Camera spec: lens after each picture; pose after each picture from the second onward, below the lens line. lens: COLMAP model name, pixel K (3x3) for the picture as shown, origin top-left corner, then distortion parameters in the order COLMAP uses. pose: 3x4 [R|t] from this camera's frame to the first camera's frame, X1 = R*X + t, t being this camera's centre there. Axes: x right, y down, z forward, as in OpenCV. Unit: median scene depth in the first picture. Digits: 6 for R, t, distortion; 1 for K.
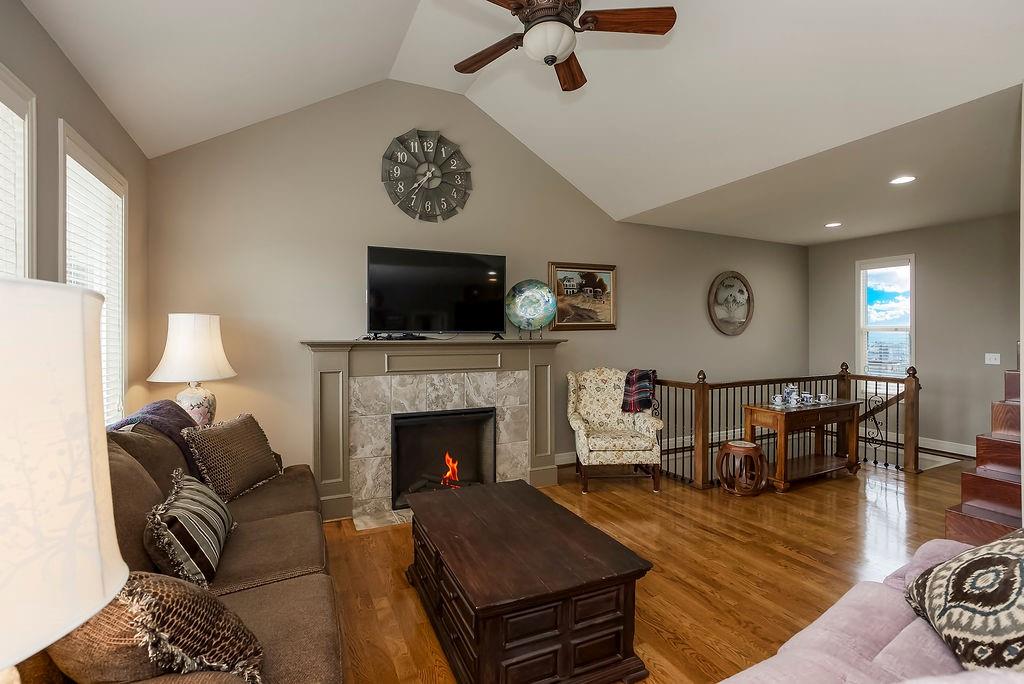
lens RADIAL K [[453.6, 0, 509.7], [0, 453.6, 339.3], [0, 0, 1]] dist [-0.032886, 0.000292]
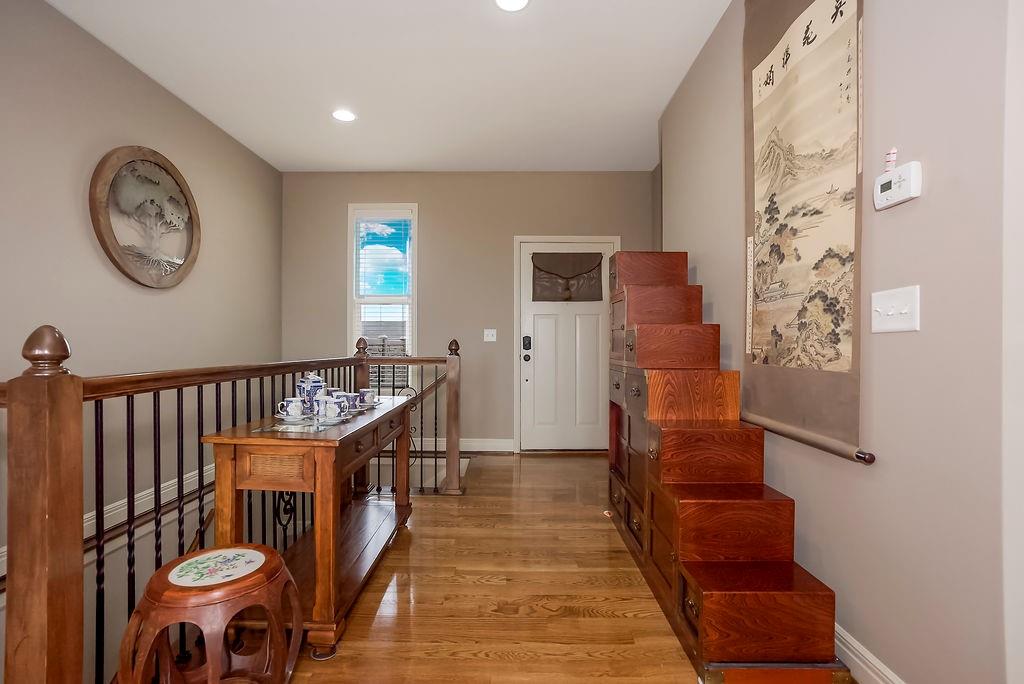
lens RADIAL K [[458.3, 0, 512.0], [0, 458.3, 342.0], [0, 0, 1]] dist [0.002598, 0.000250]
pose [[0.405793, 0.008132, 0.913929, 0.268570], [-0.003347, 0.999967, -0.007412, 0.068701], [-0.913959, -0.000051, 0.405806, 0.599264]]
